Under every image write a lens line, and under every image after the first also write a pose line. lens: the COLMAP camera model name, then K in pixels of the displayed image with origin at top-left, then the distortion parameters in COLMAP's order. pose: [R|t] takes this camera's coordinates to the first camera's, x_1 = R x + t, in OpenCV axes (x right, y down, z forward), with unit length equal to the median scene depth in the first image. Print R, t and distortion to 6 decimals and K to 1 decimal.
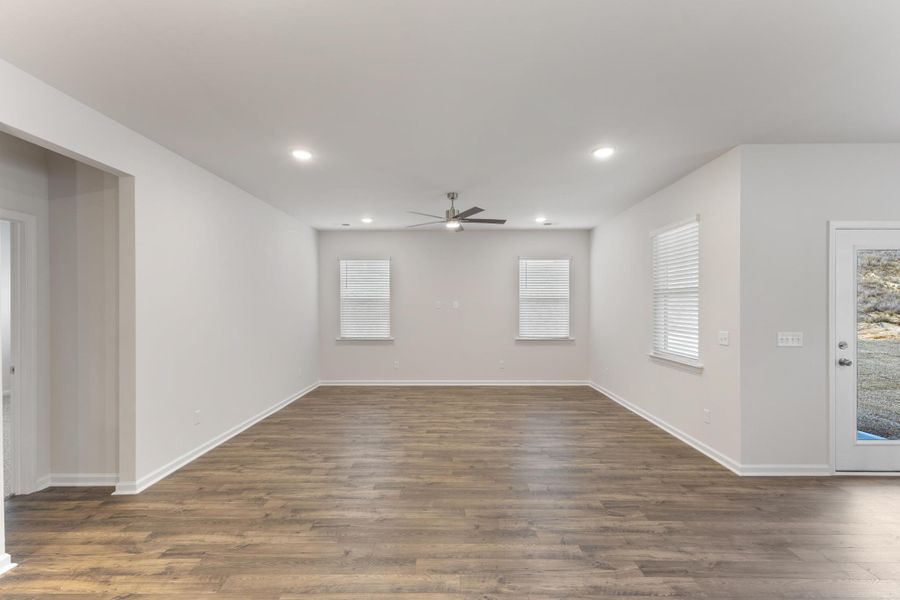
lens RADIAL K [[389.1, 0, 451.0], [0, 389.1, 306.8], [0, 0, 1]] dist [0.012082, -0.001626]
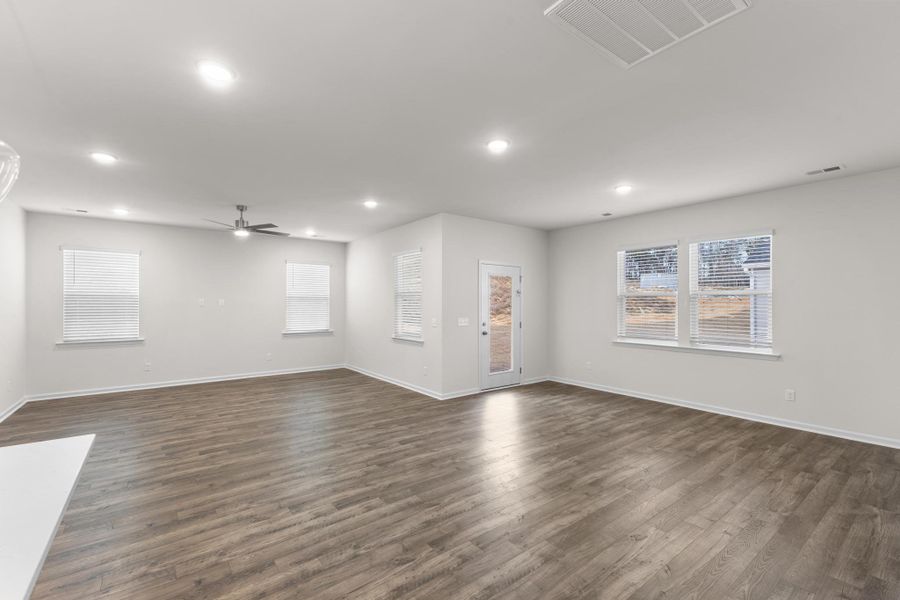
lens RADIAL K [[389.1, 0, 449.5], [0, 389.1, 299.9], [0, 0, 1]] dist [0.012082, -0.001626]
pose [[0.790260, 0.006180, 0.612741, -0.280950], [0.000429, 0.999943, -0.010638, -0.001096], [-0.612772, 0.008669, 0.790212, -0.369865]]
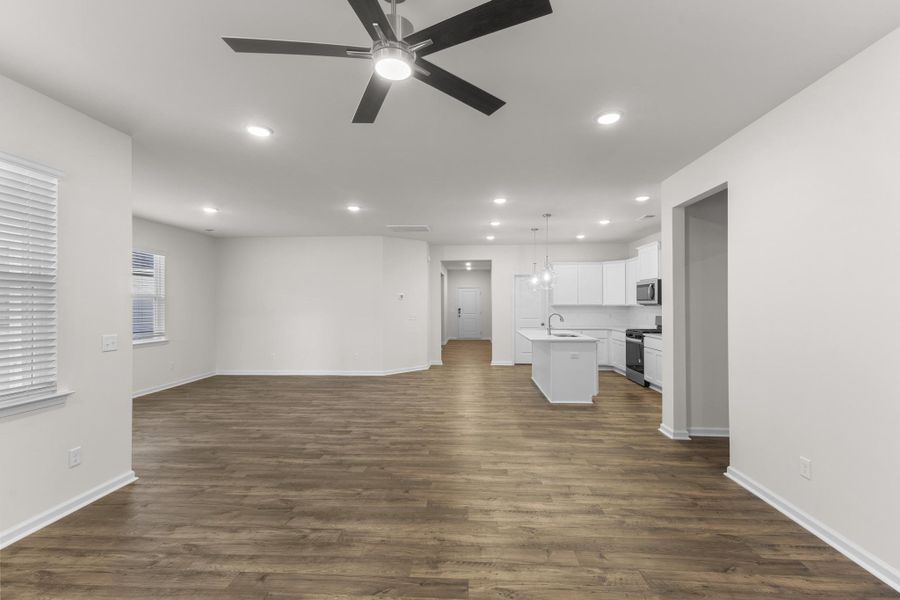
lens RADIAL K [[389.1, 0, 451.5], [0, 389.1, 300.4], [0, 0, 1]] dist [0.012082, -0.001626]
pose [[-0.998984, 0.005736, 0.044691, -0.080650], [0.005355, 0.999948, -0.008641, -0.000403], [-0.044738, -0.008393, -0.998963, 1.763862]]
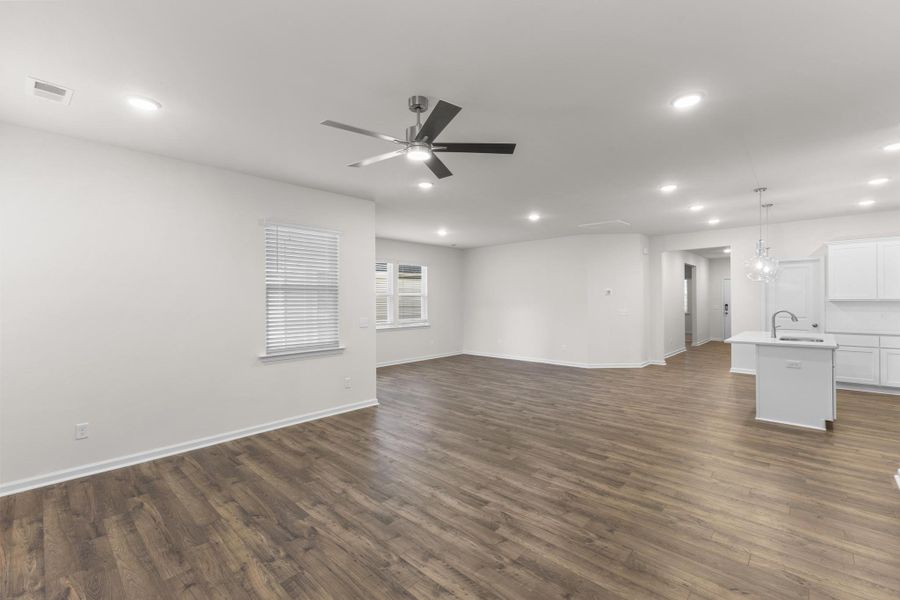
lens RADIAL K [[389.1, 0, 450.3], [0, 389.1, 299.4], [0, 0, 1]] dist [0.012082, -0.001626]
pose [[-0.736443, 0.009297, 0.676436, -0.536526], [0.008958, 0.999952, -0.003990, 0.000508], [-0.676441, 0.003122, -0.736491, 1.814516]]
